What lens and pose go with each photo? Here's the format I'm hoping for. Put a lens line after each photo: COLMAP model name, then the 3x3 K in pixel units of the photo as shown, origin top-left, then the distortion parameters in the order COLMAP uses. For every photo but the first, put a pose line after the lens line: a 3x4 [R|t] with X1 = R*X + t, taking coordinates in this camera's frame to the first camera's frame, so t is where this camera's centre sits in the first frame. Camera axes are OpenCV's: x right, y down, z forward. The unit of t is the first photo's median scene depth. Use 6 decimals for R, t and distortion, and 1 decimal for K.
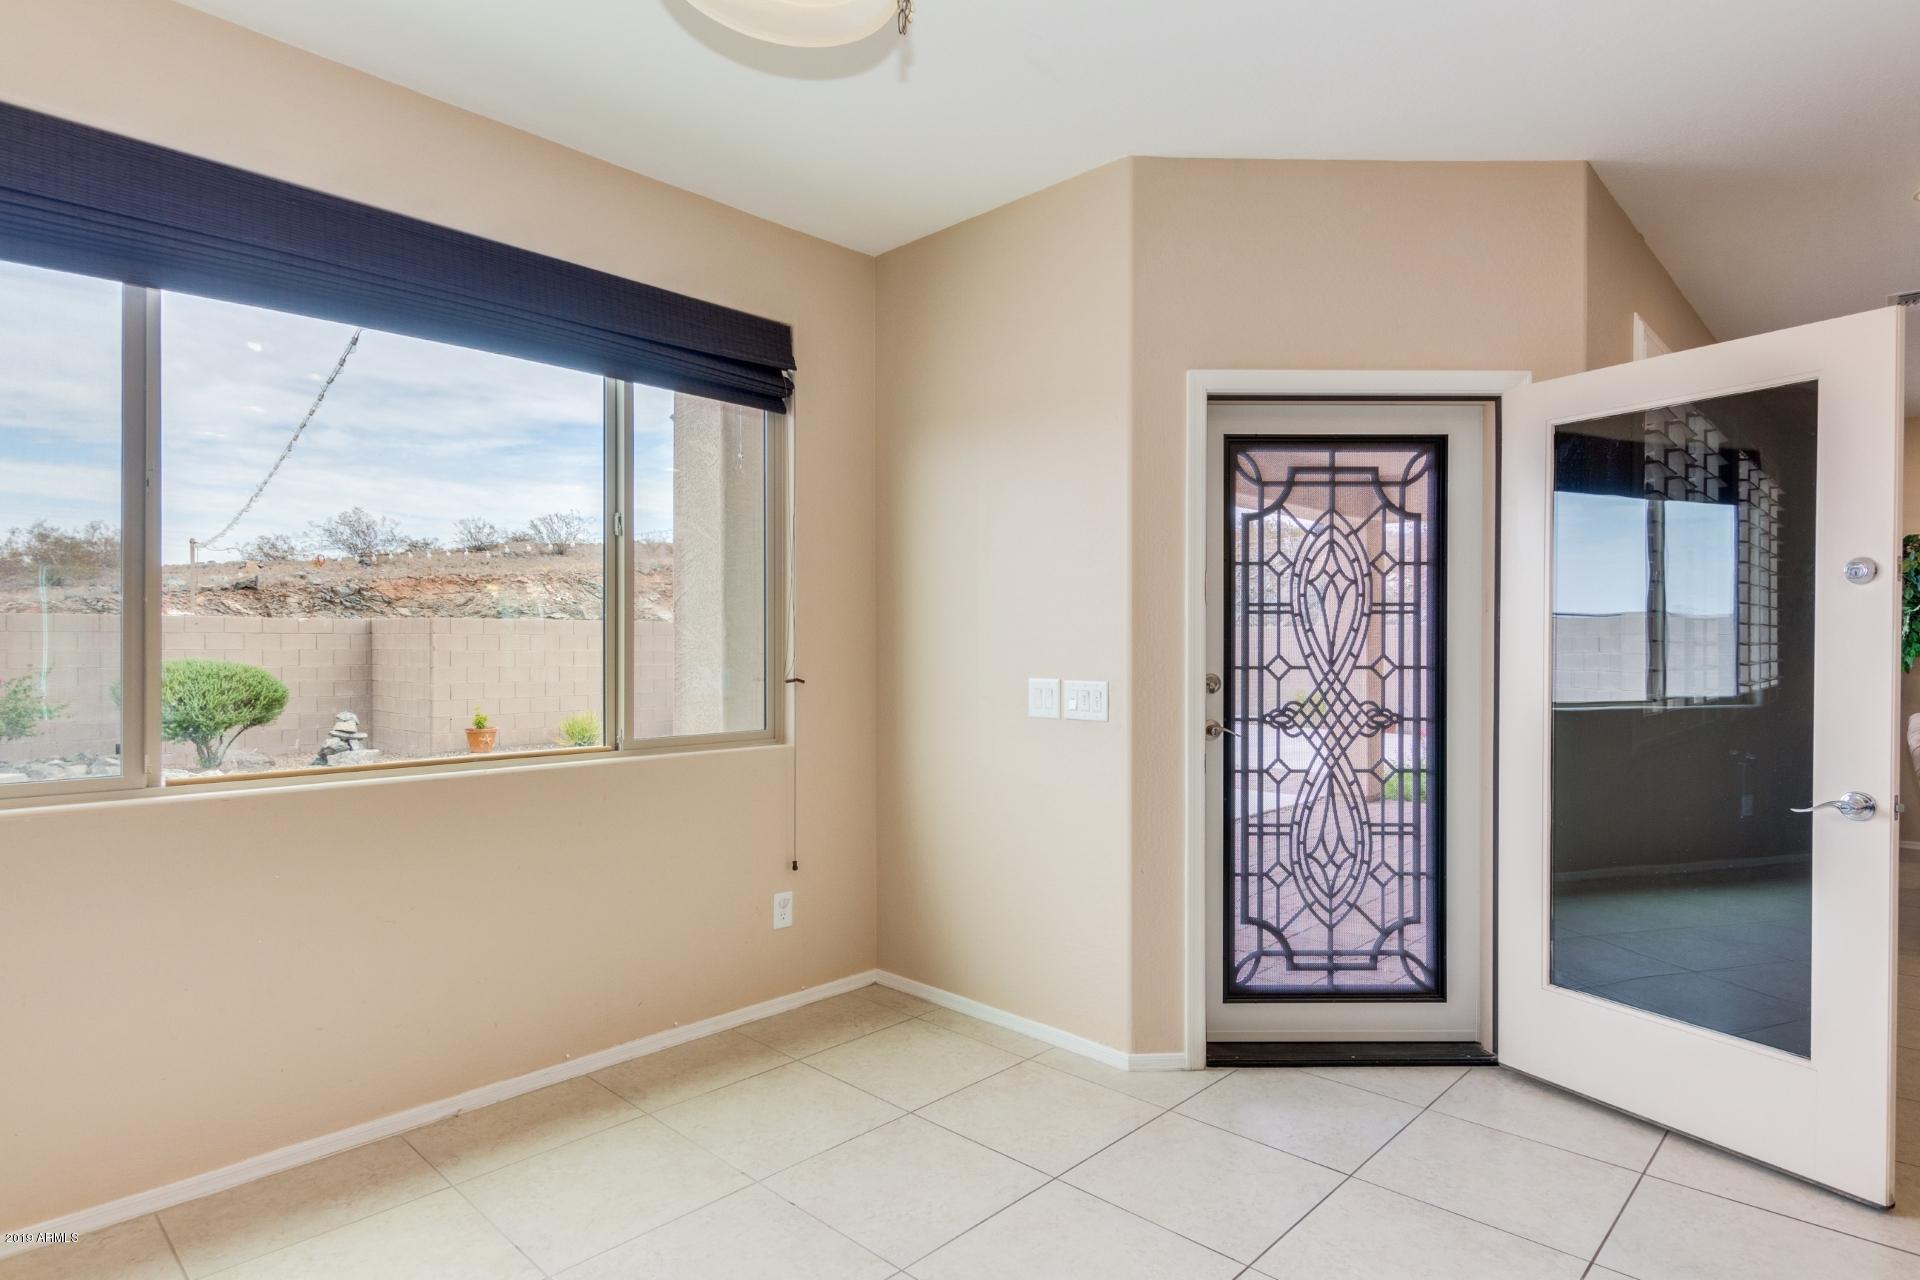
lens RADIAL K [[1017.0, 0, 953.7], [0, 1017.0, 651.7], [0, 0, 1]] dist [0.011210, -0.000479]
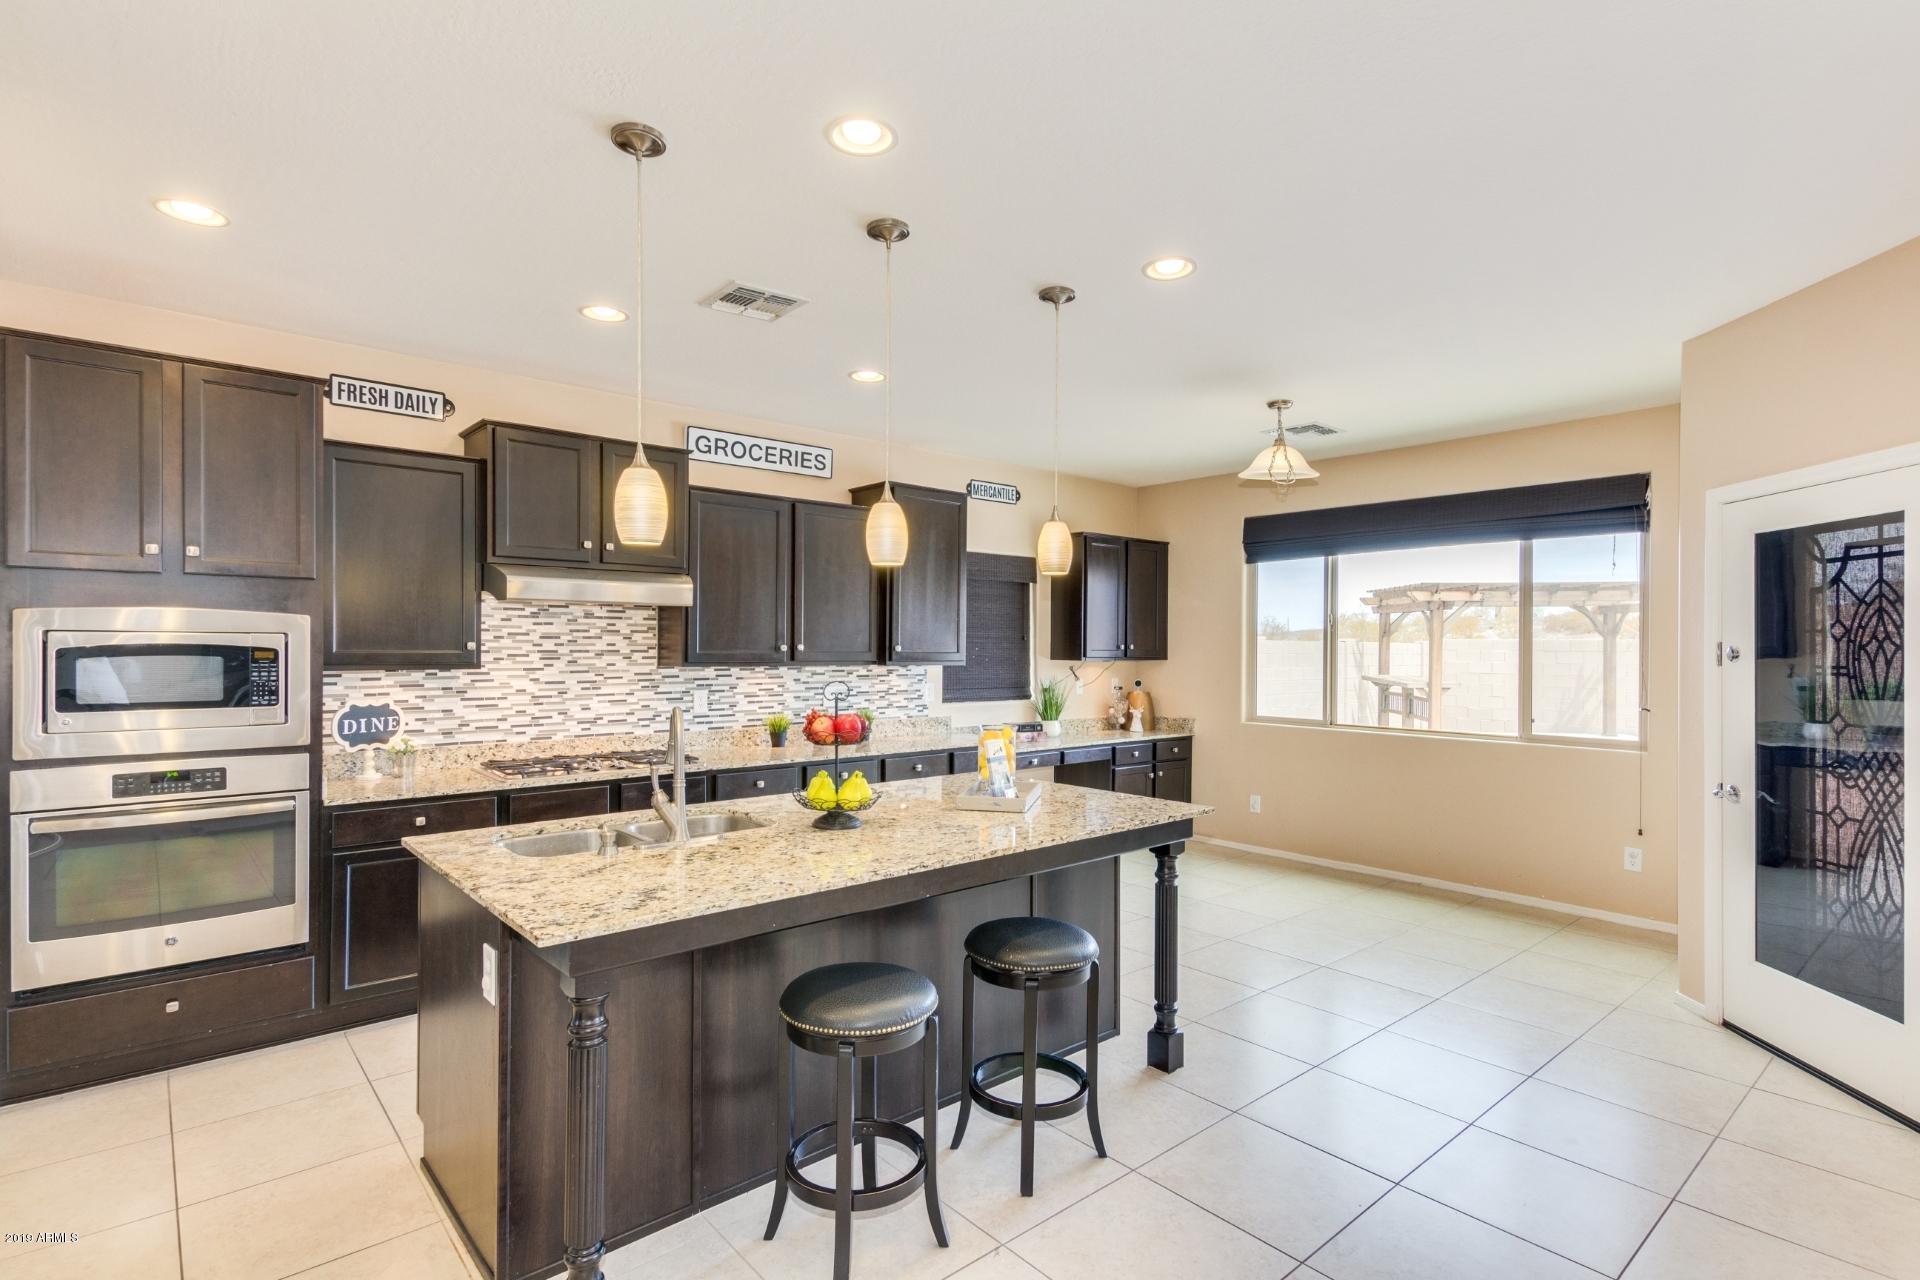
lens RADIAL K [[943.8, 0, 956.3], [0, 943.8, 649.3], [0, 0, 1]] dist [0.008788, -0.000598]
pose [[-0.100061, 0.002796, -0.994977, 1.452861], [-0.010834, 0.999934, 0.003900, -0.059883], [0.994922, 0.011169, -0.100024, 0.139232]]
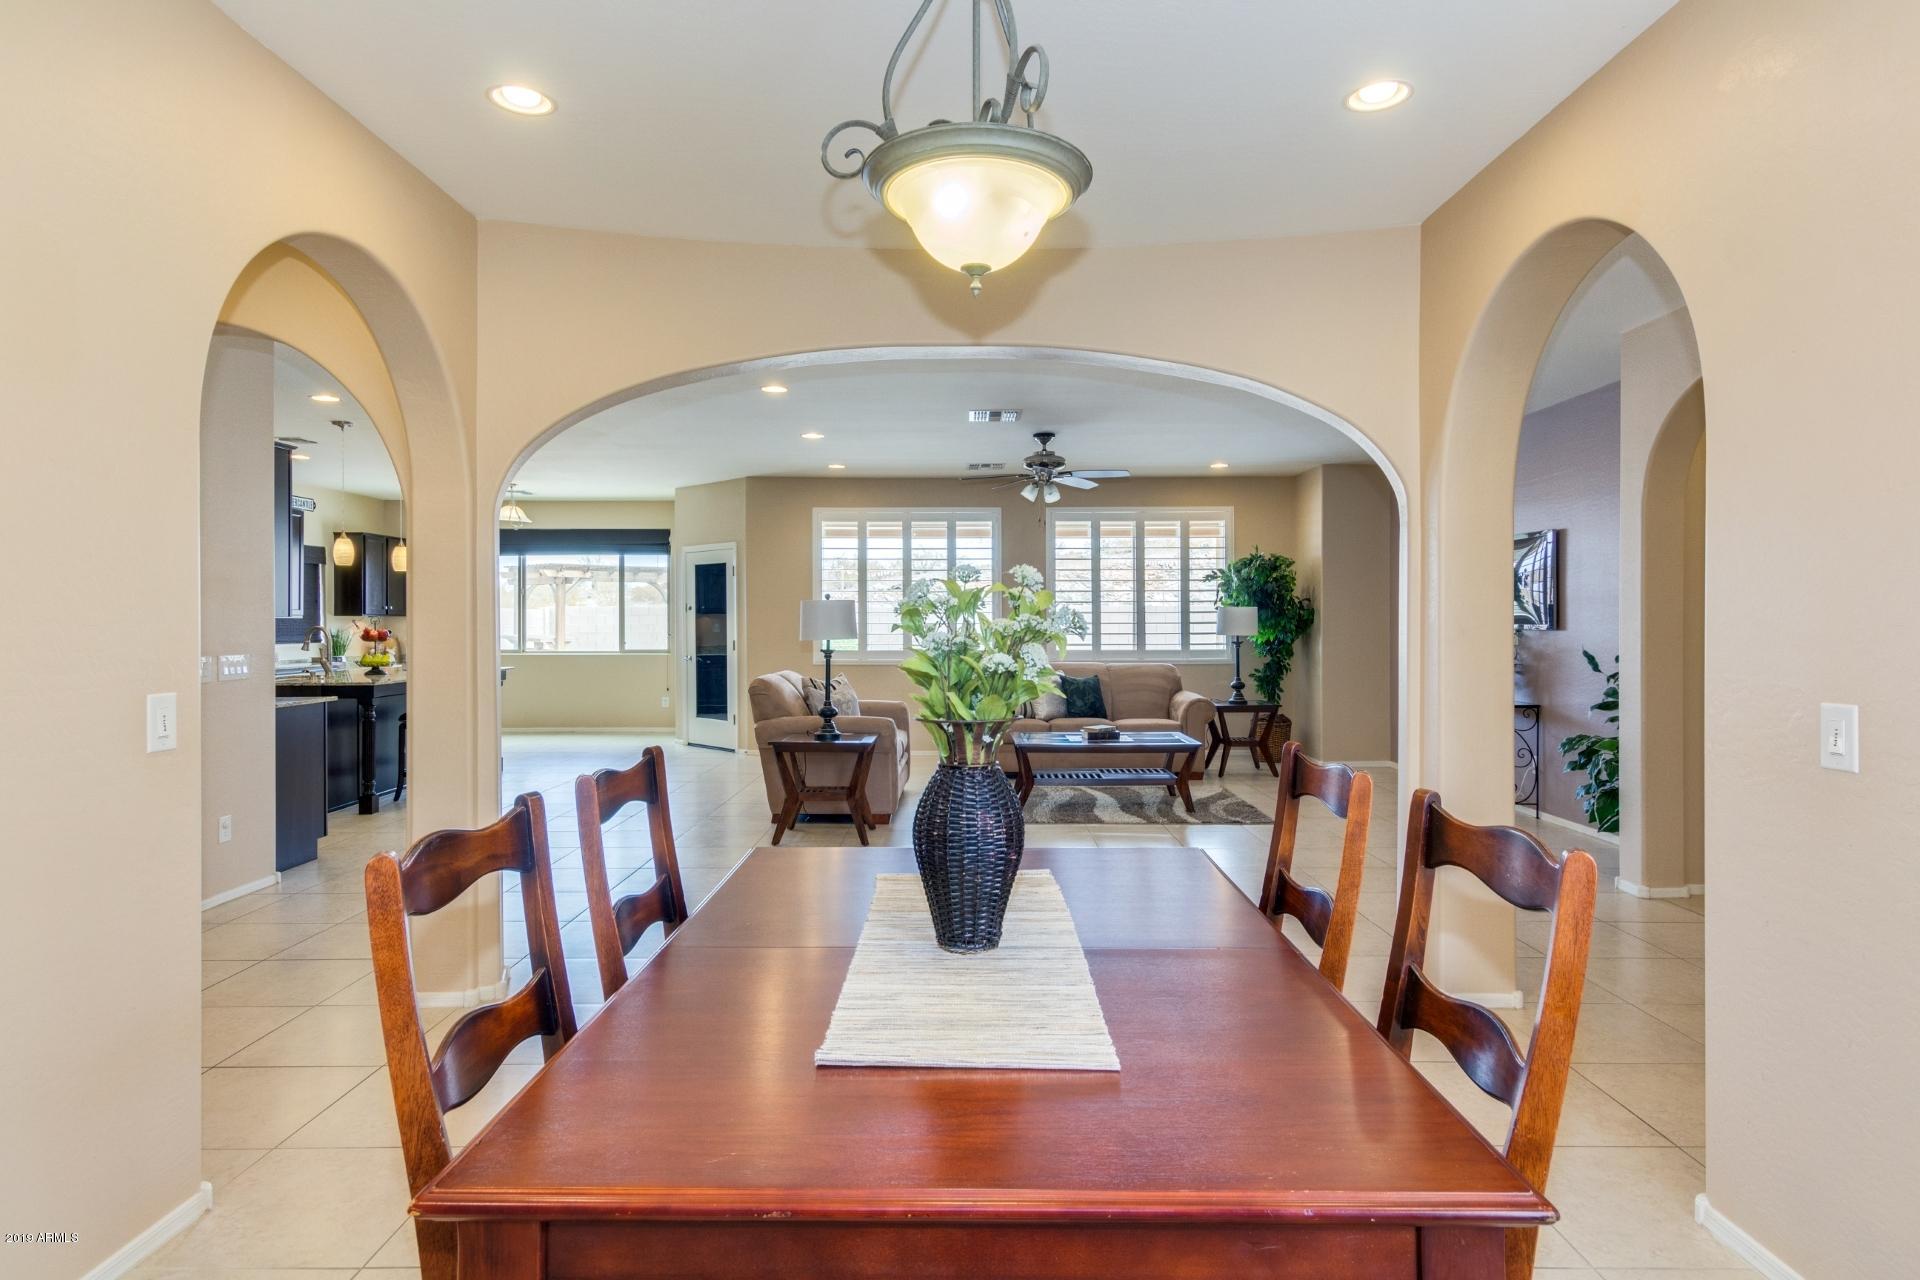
lens RADIAL K [[1062.6, 0, 960.6], [0, 1062.6, 624.8], [0, 0, 1]] dist [0.007940, 0.000953]
pose [[0.683846, 0.003626, -0.729617, 3.336358], [-0.002277, 0.999993, 0.002836, -0.016111], [0.729623, -0.000278, 0.683850, -0.765756]]
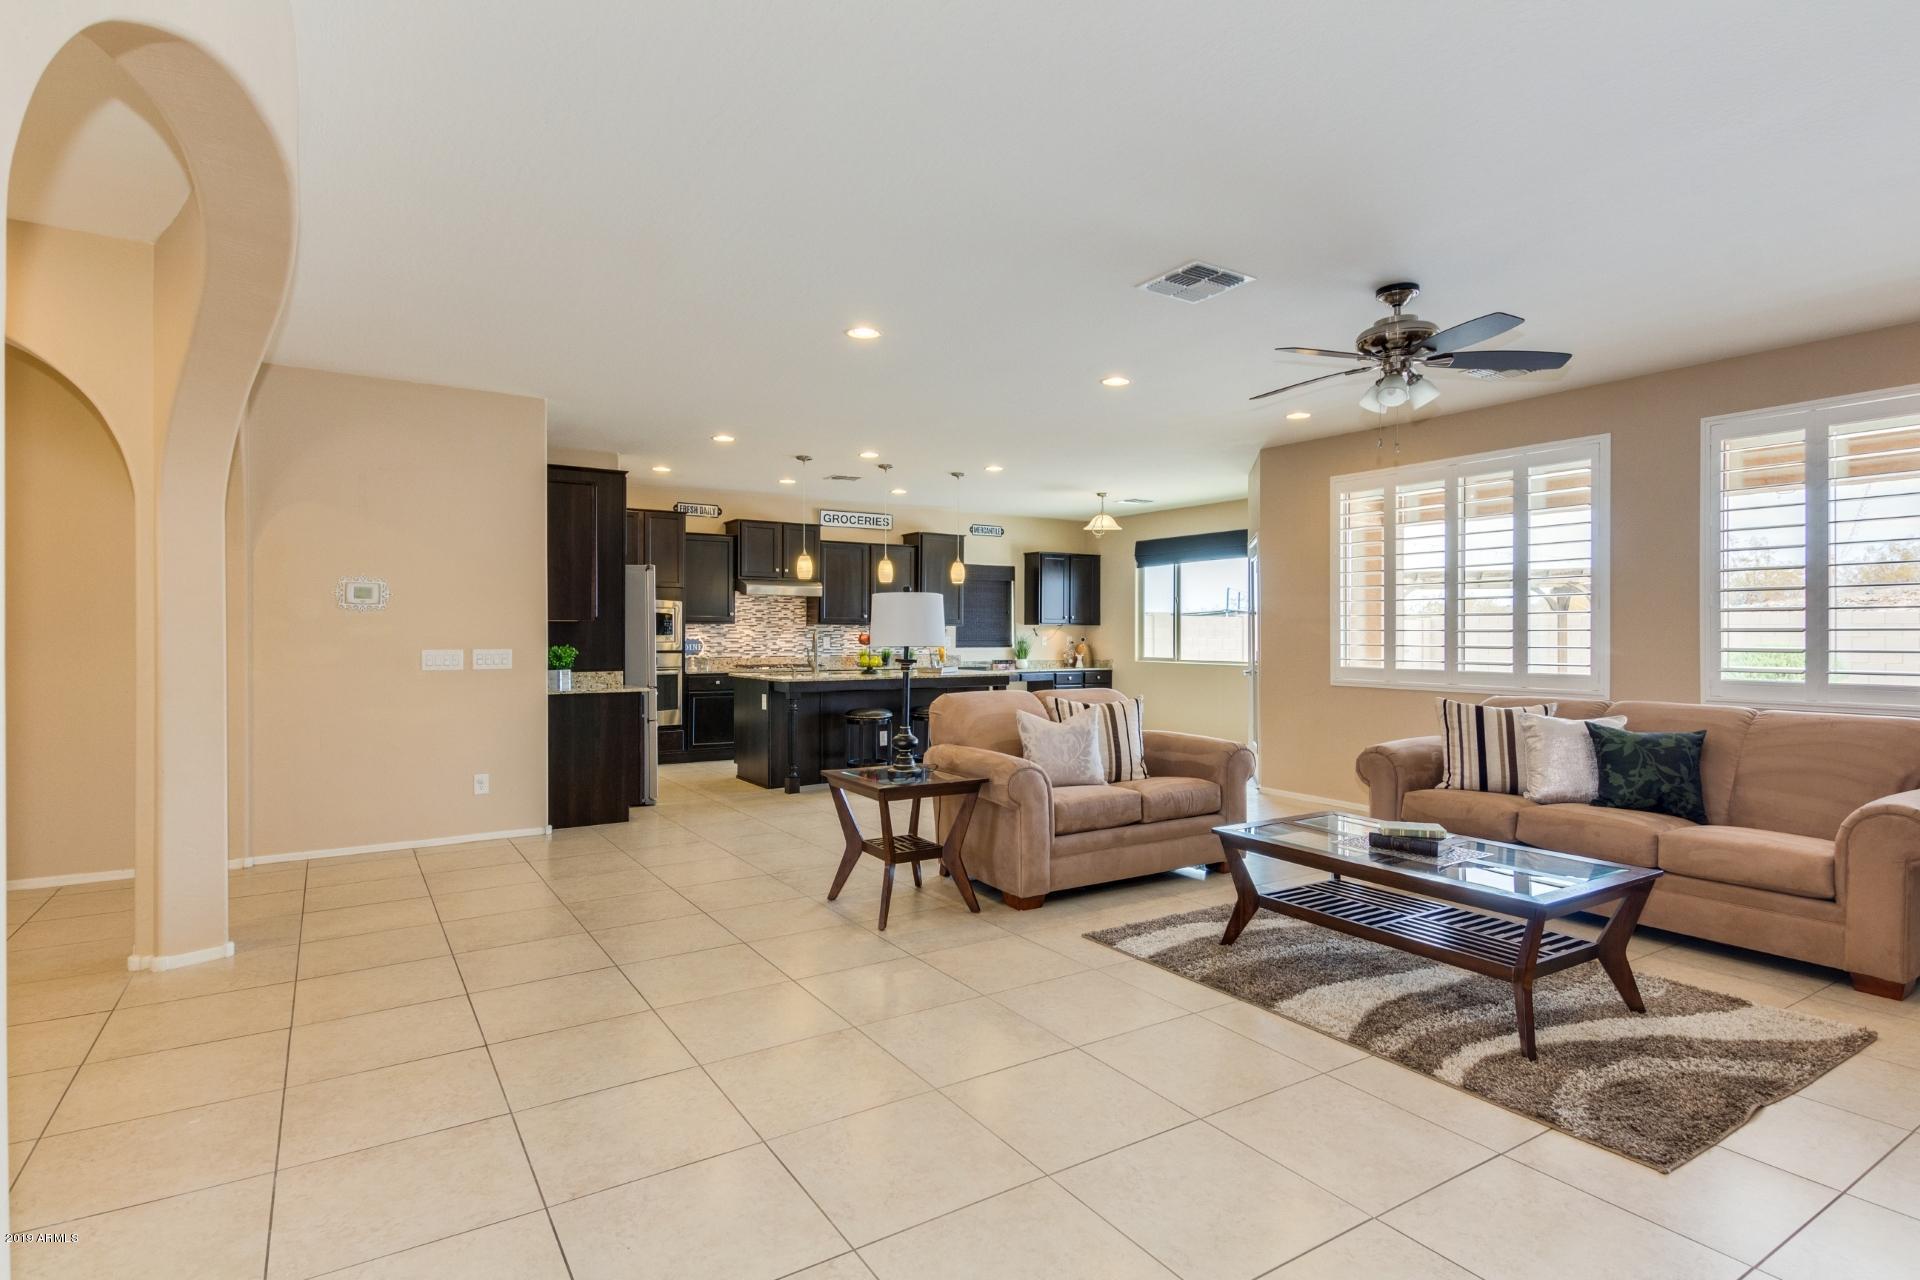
lens RADIAL K [[965.7, 0, 955.8], [0, 965.7, 634.1], [0, 0, 1]] dist [0.014642, -0.000808]
pose [[-0.240957, 0.001615, -0.970534, 3.030917], [-0.005703, 0.999979, 0.003080, -0.004249], [0.970519, 0.006277, -0.240943, 0.784129]]
